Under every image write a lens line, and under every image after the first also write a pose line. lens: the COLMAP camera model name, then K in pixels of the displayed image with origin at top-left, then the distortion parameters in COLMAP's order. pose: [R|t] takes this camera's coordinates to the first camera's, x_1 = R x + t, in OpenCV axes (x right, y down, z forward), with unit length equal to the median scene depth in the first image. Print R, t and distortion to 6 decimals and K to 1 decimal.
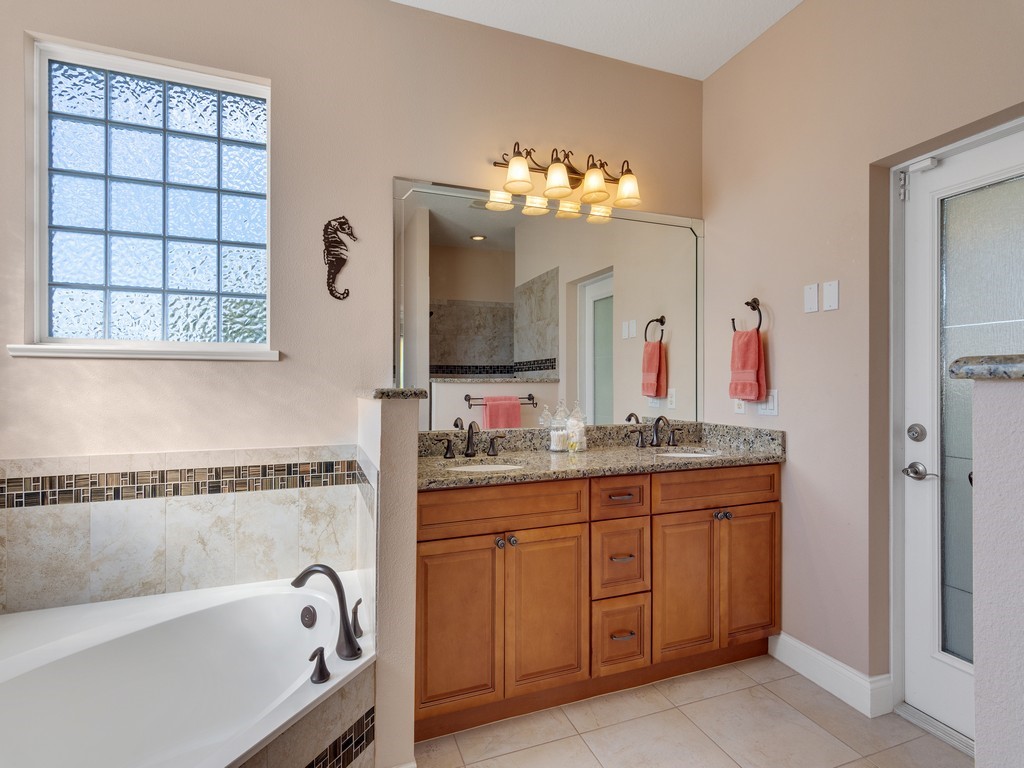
lens RADIAL K [[498.1, 0, 516.5], [0, 498.1, 385.7], [0, 0, 1]] dist [-0.000393, 0.002168]
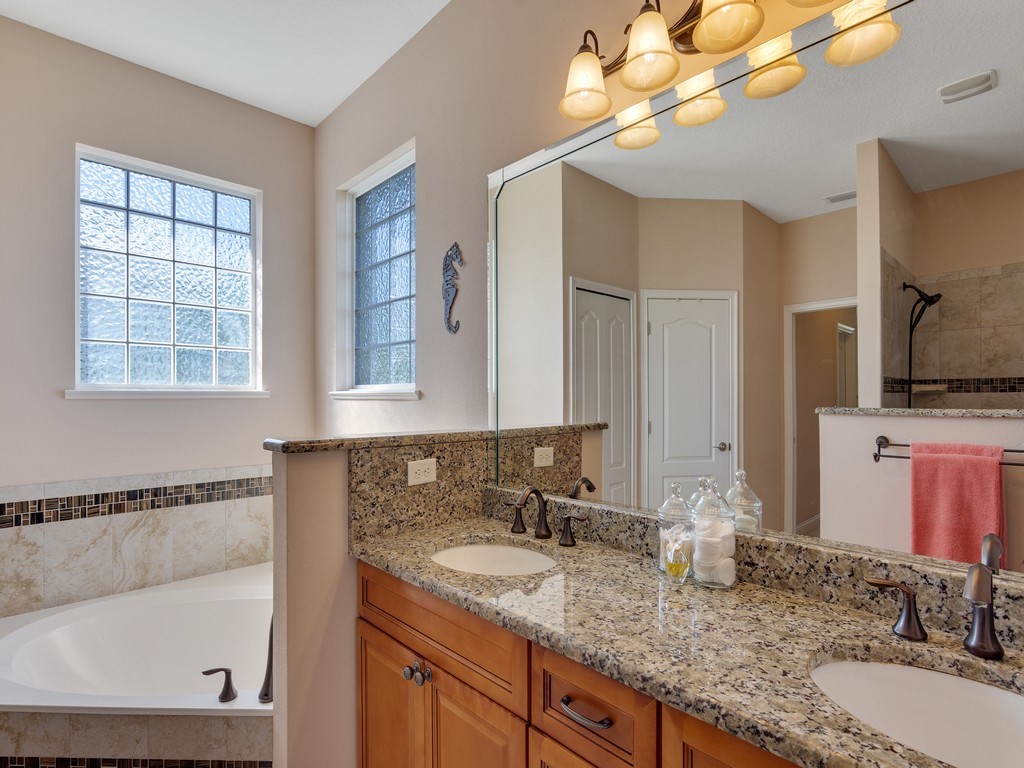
lens RADIAL K [[526.1, 0, 514.5], [0, 526.1, 385.1], [0, 0, 1]] dist [0.016433, 0.000559]
pose [[0.388046, -0.021087, -0.921399, 0.526927], [0.000134, 0.999739, -0.022824, -0.047516], [0.921640, 0.008733, 0.387948, 0.642291]]
